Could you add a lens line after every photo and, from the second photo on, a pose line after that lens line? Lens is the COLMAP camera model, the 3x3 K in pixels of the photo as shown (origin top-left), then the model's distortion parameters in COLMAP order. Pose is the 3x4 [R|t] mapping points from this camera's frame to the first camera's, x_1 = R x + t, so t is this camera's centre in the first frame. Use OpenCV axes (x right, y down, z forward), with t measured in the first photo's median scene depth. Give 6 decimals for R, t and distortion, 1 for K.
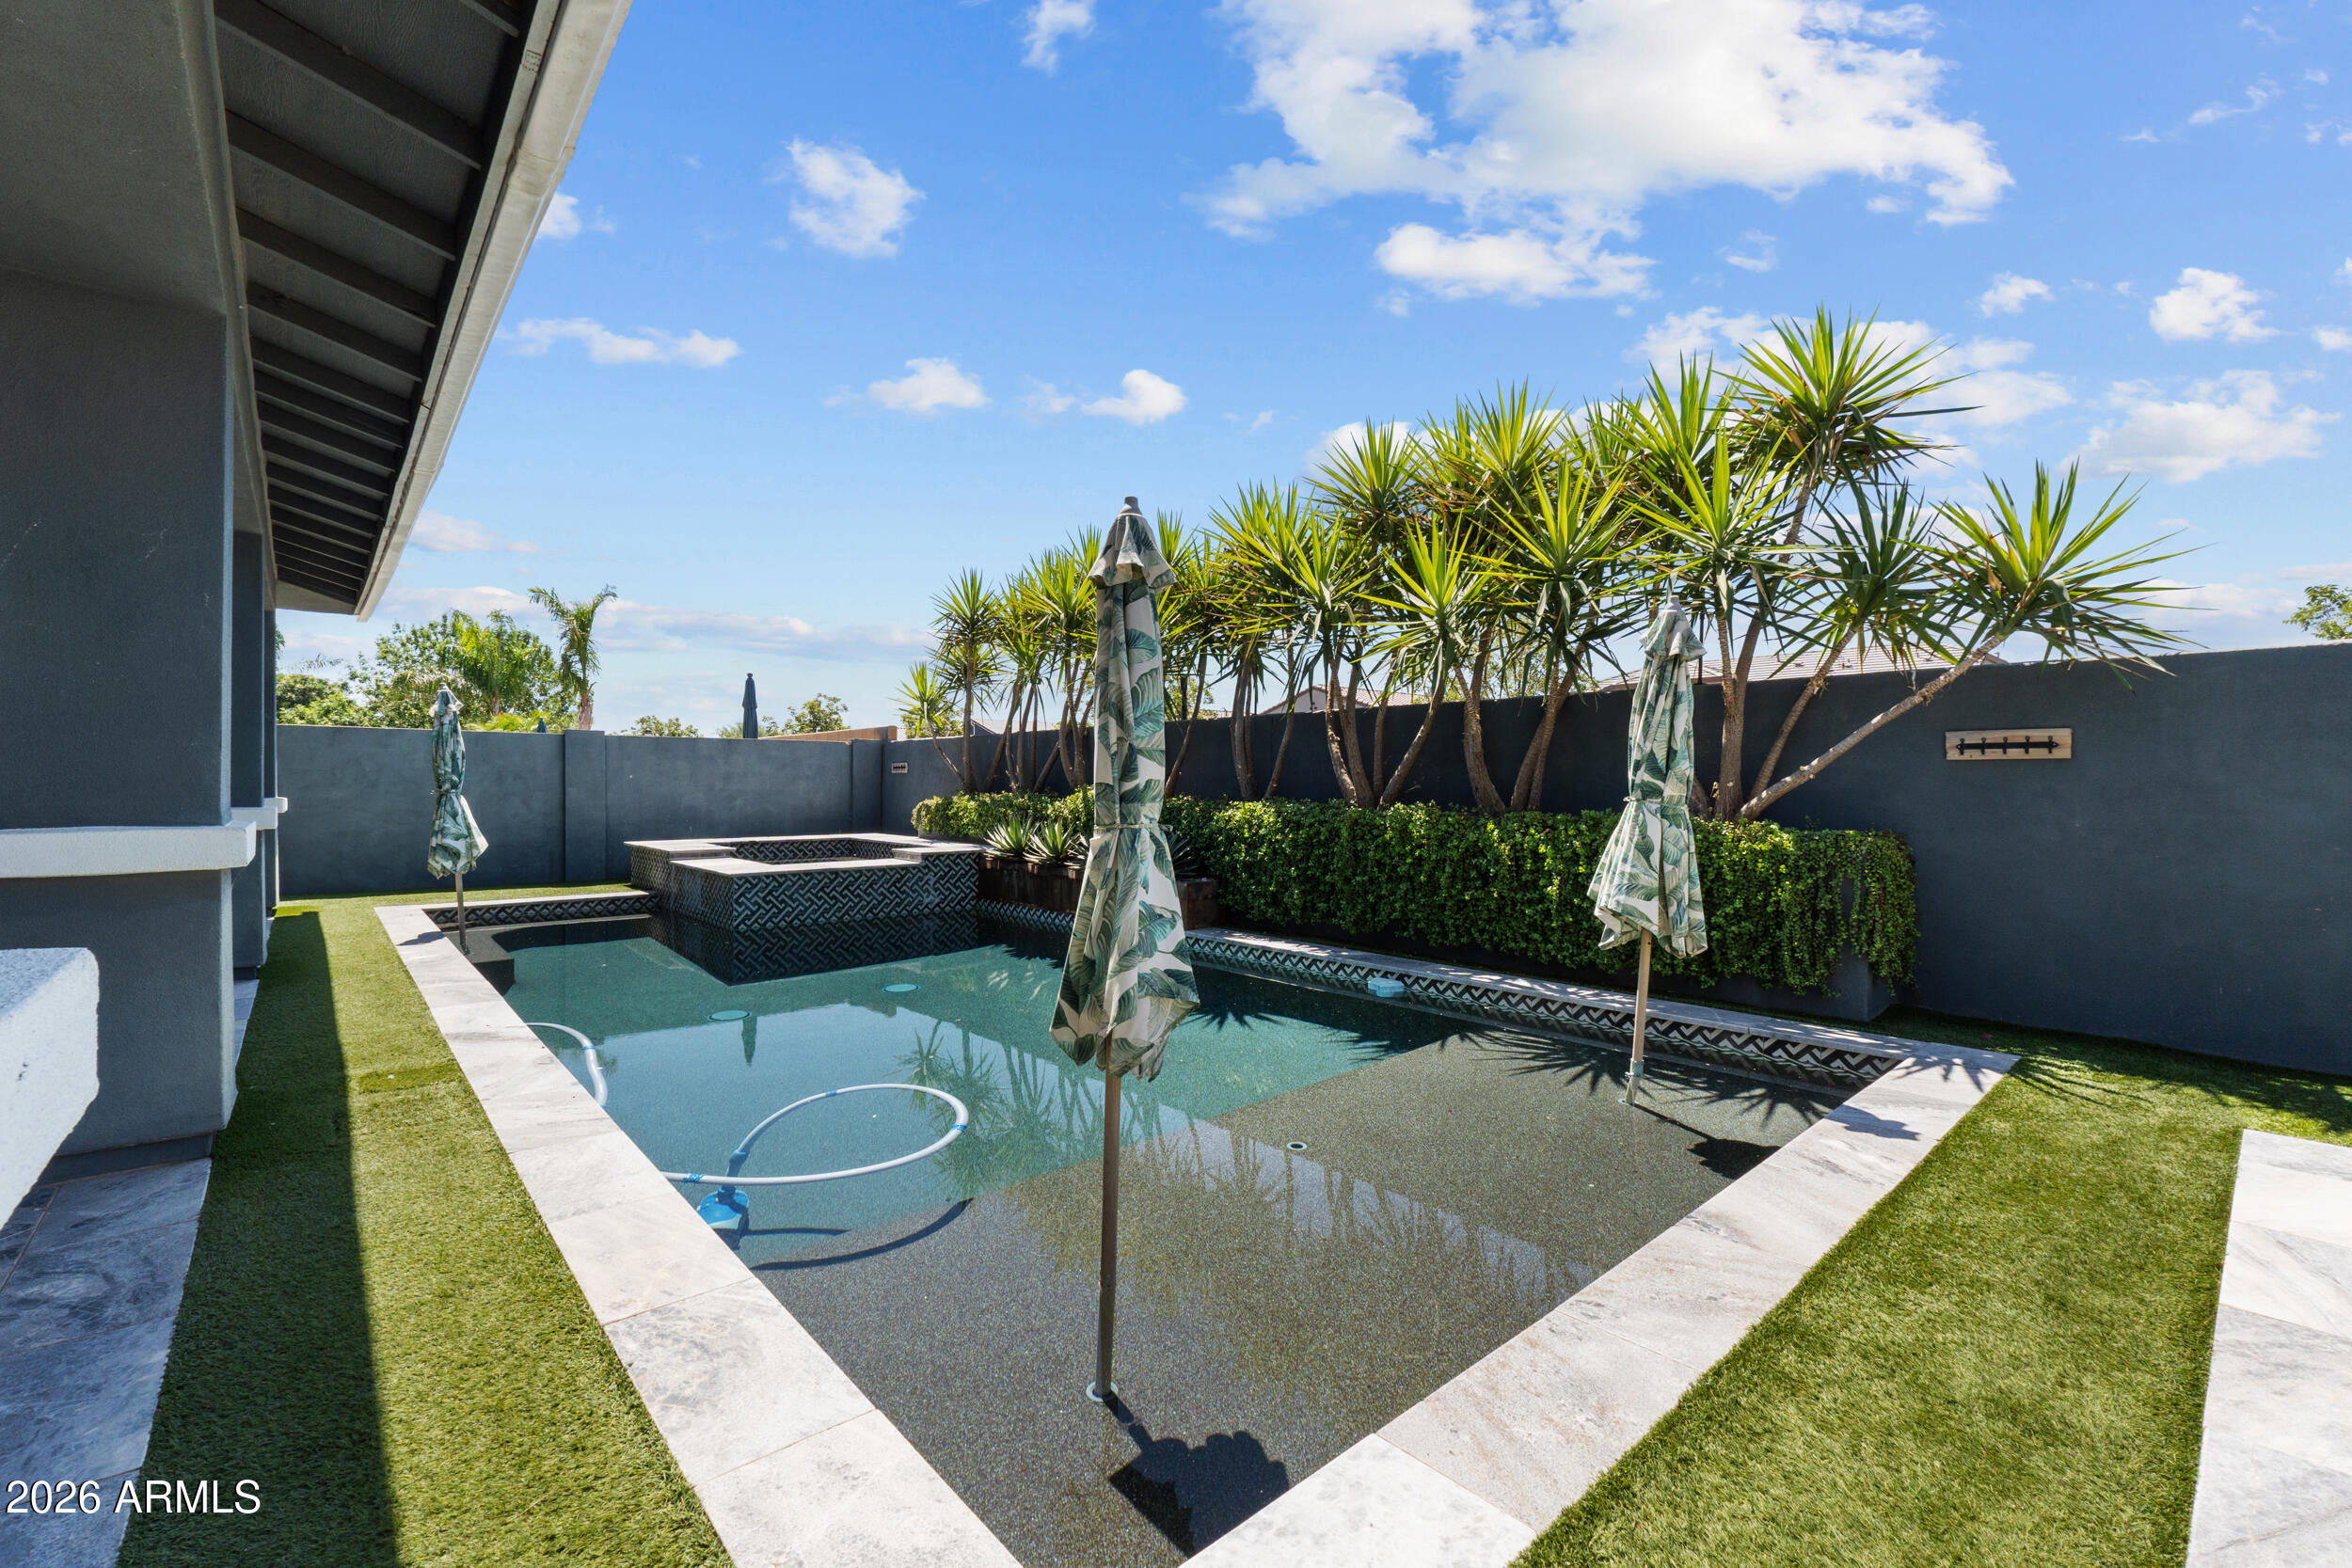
lens RADIAL K [[1010.5, 0, 1164.2], [0, 1010.5, 761.7], [0, 0, 1]] dist [-0.008150, -0.000020]
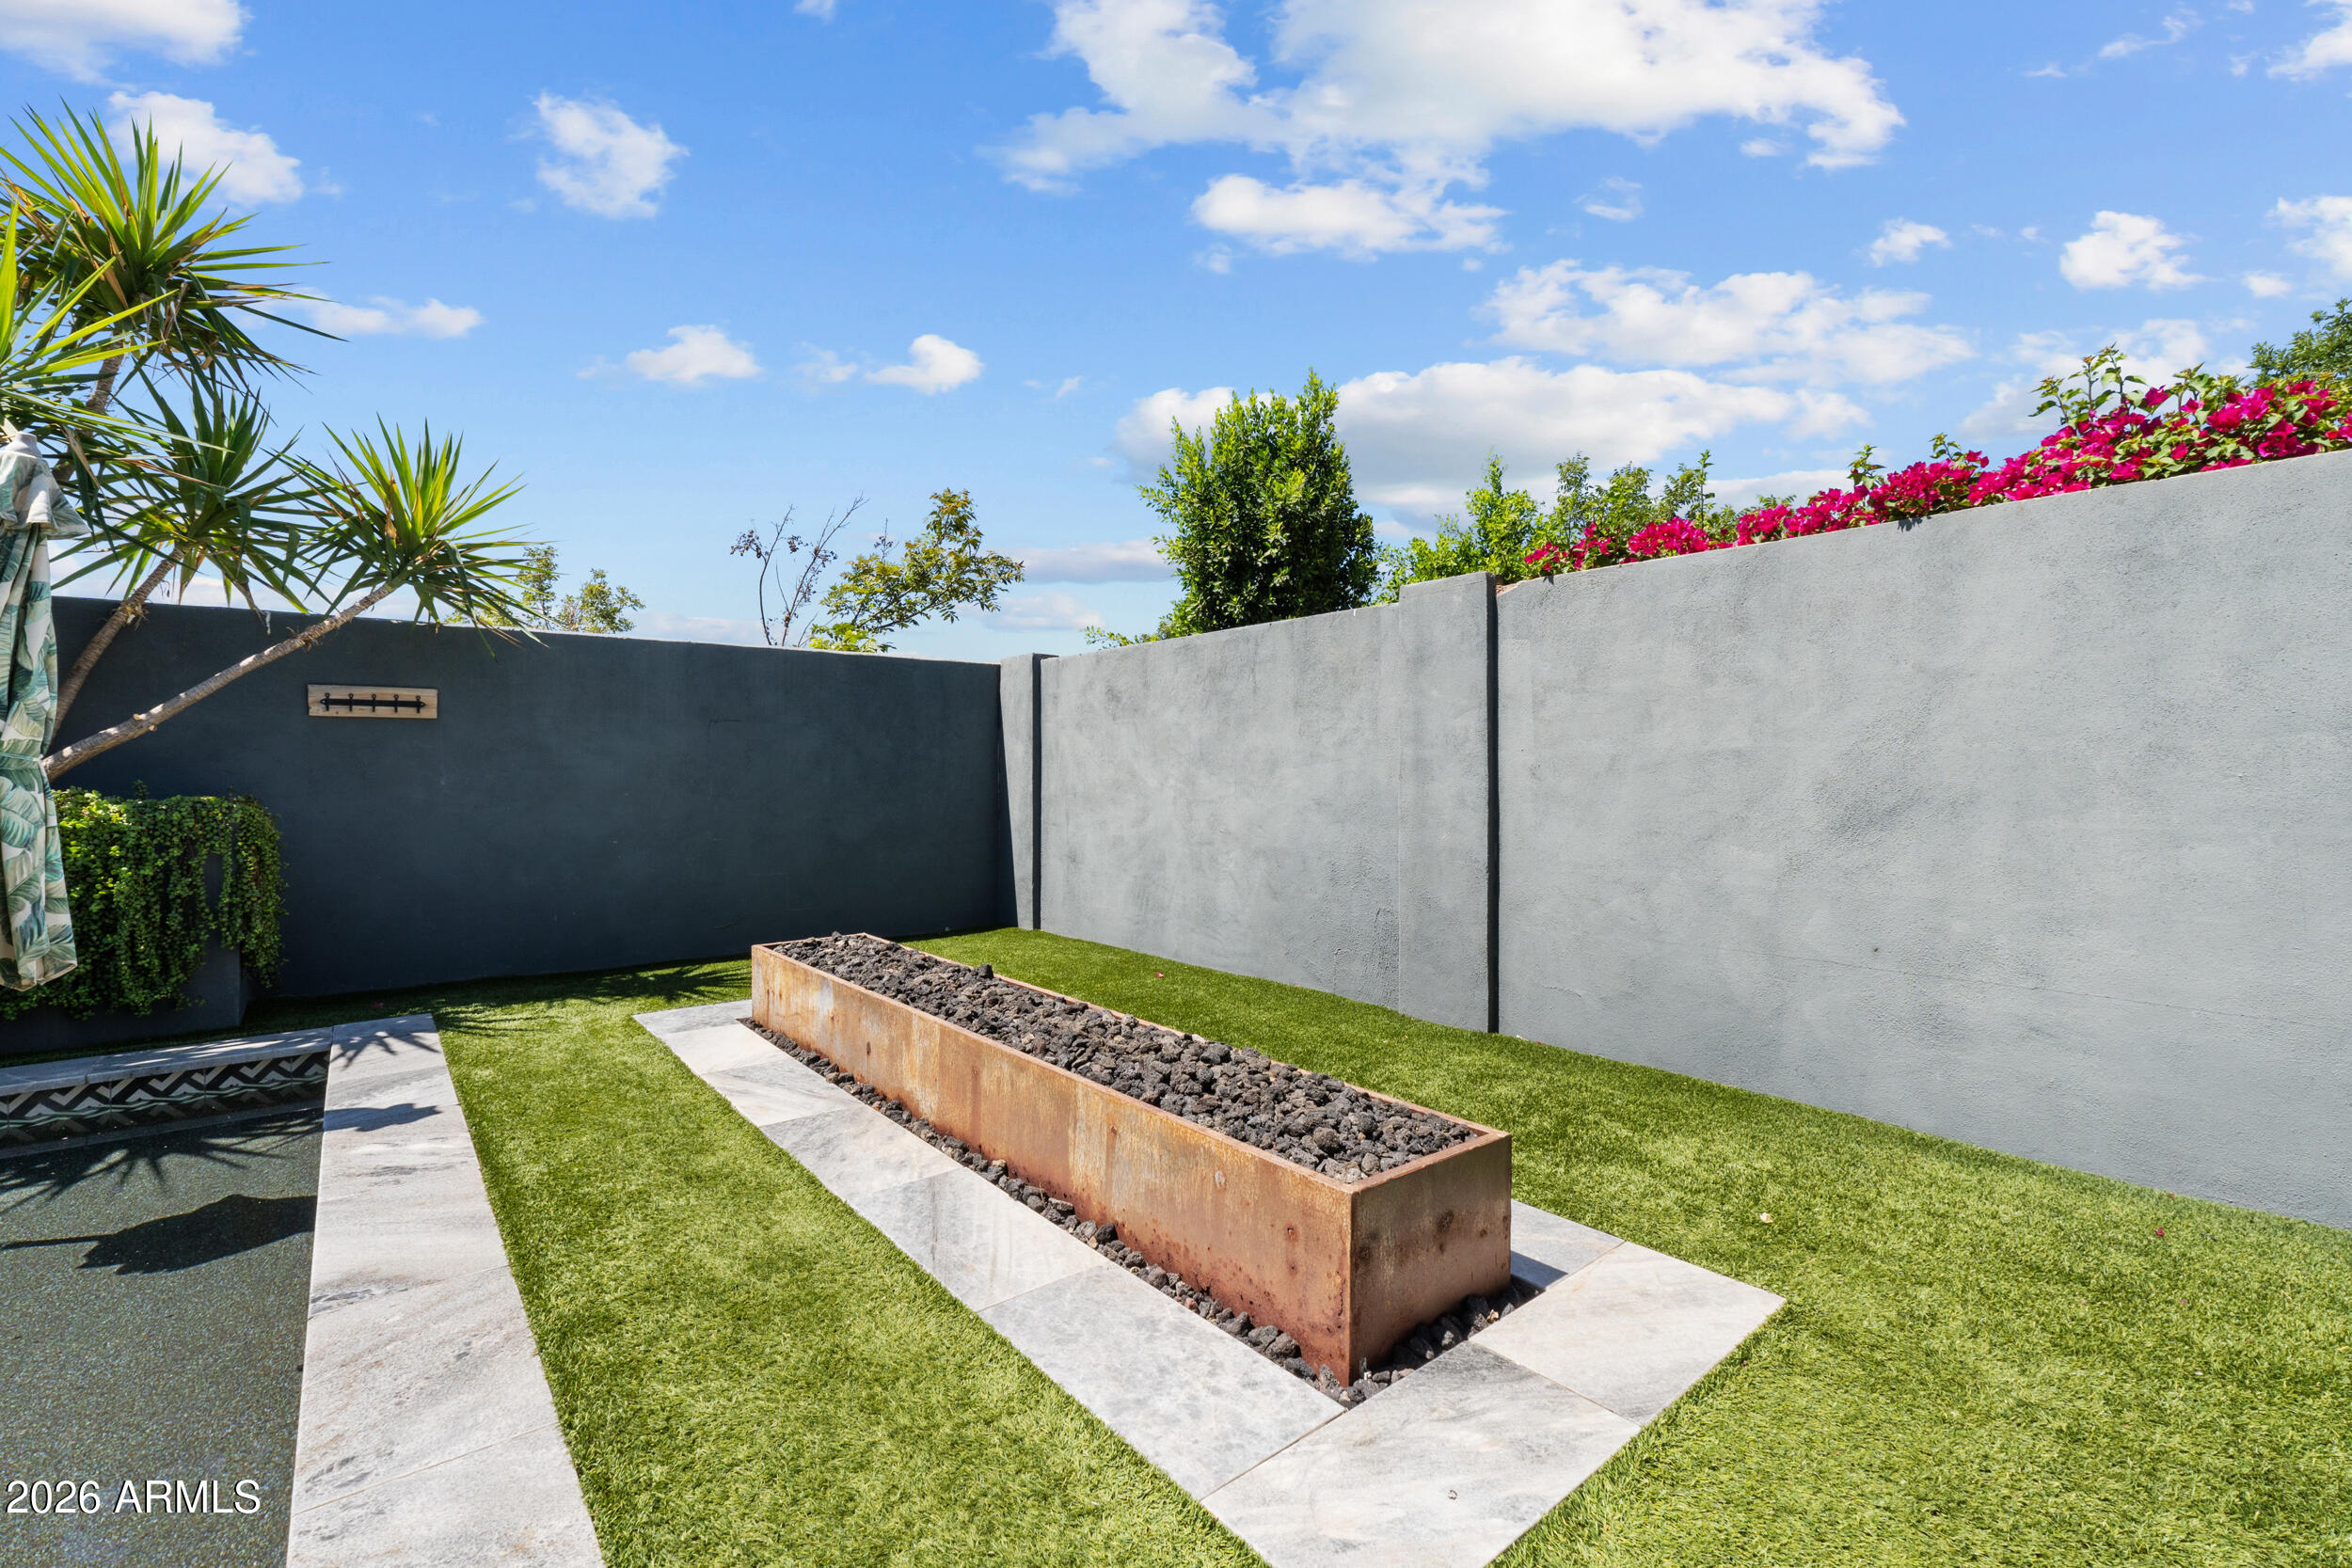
lens RADIAL K [[1010.5, 0, 1164.2], [0, 1010.5, 761.7], [0, 0, 1]] dist [-0.008150, -0.000020]
pose [[0.016771, 0.008835, 0.999820, -0.120522], [-0.012833, 0.999880, -0.008620, 0.041916], [-0.999777, -0.012686, 0.016882, 0.246257]]
